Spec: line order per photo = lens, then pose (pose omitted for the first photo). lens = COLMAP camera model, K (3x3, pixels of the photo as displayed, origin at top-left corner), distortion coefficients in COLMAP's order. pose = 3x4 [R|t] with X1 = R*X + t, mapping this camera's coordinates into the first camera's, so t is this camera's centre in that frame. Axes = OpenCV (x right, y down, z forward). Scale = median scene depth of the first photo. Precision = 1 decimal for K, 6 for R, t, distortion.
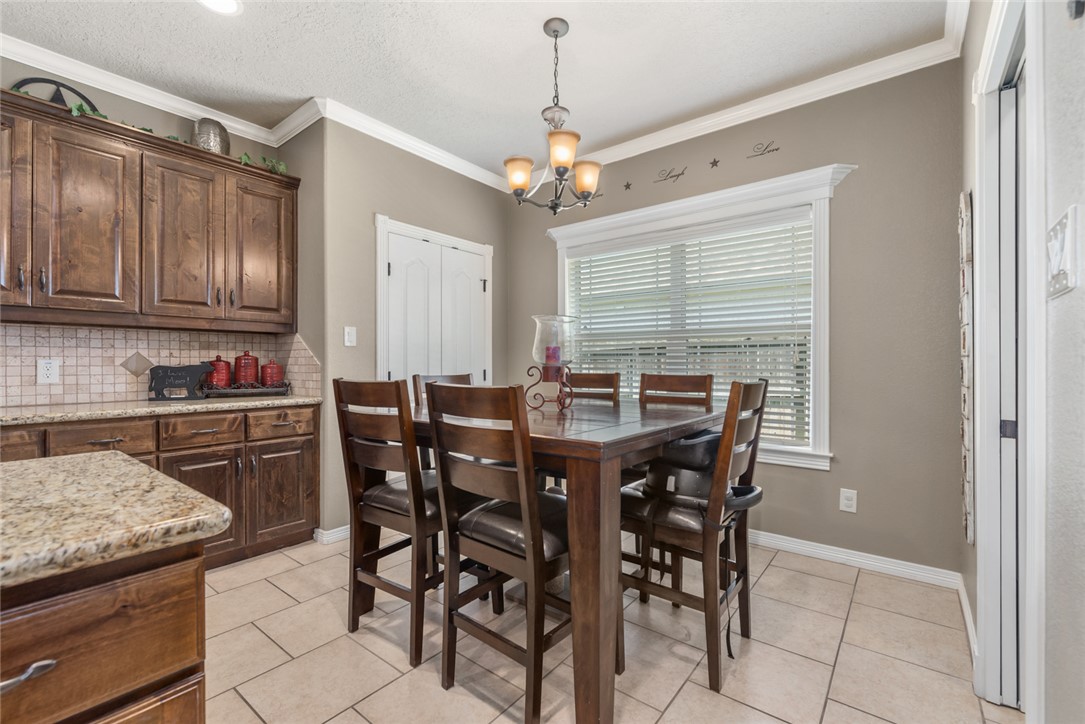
lens RADIAL K [[467.2, 0, 545.4], [0, 467.2, 362.9], [0, 0, 1]] dist [0.001359, 0.000137]
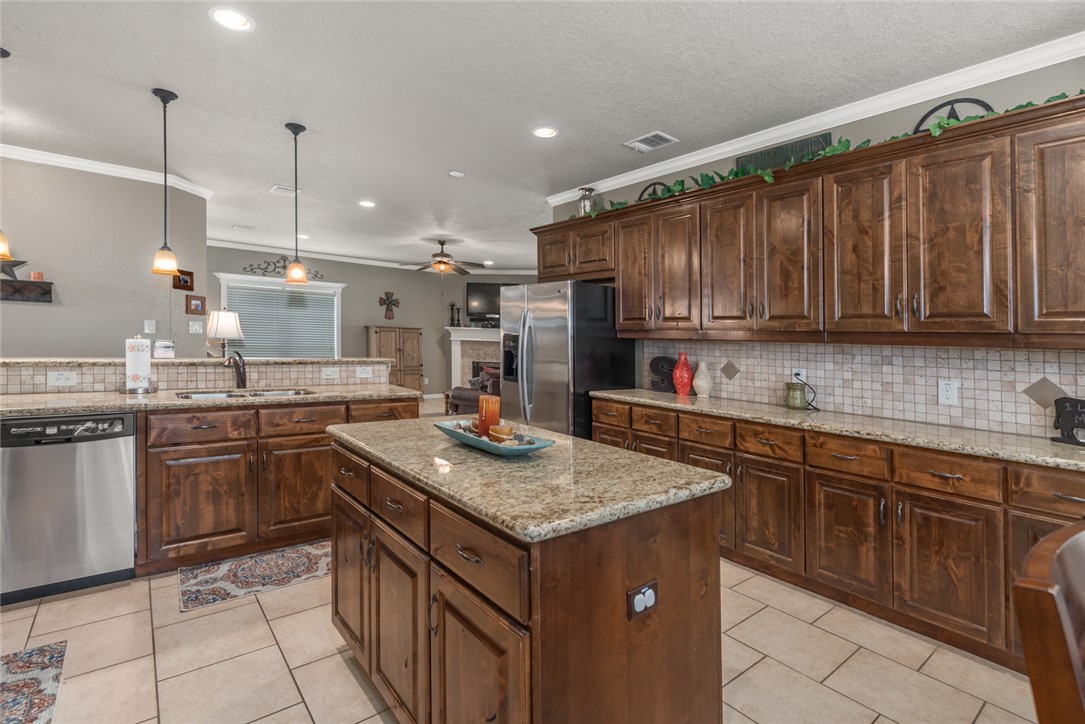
lens RADIAL K [[517.1, 0, 520.8], [0, 517.1, 354.4], [0, 0, 1]] dist [-0.004429, -0.000307]
pose [[-0.249644, 0.023598, -0.968050, 0.232167], [-0.032179, 0.998949, 0.032650, -0.071426], [0.967803, 0.039302, -0.248623, 0.398863]]
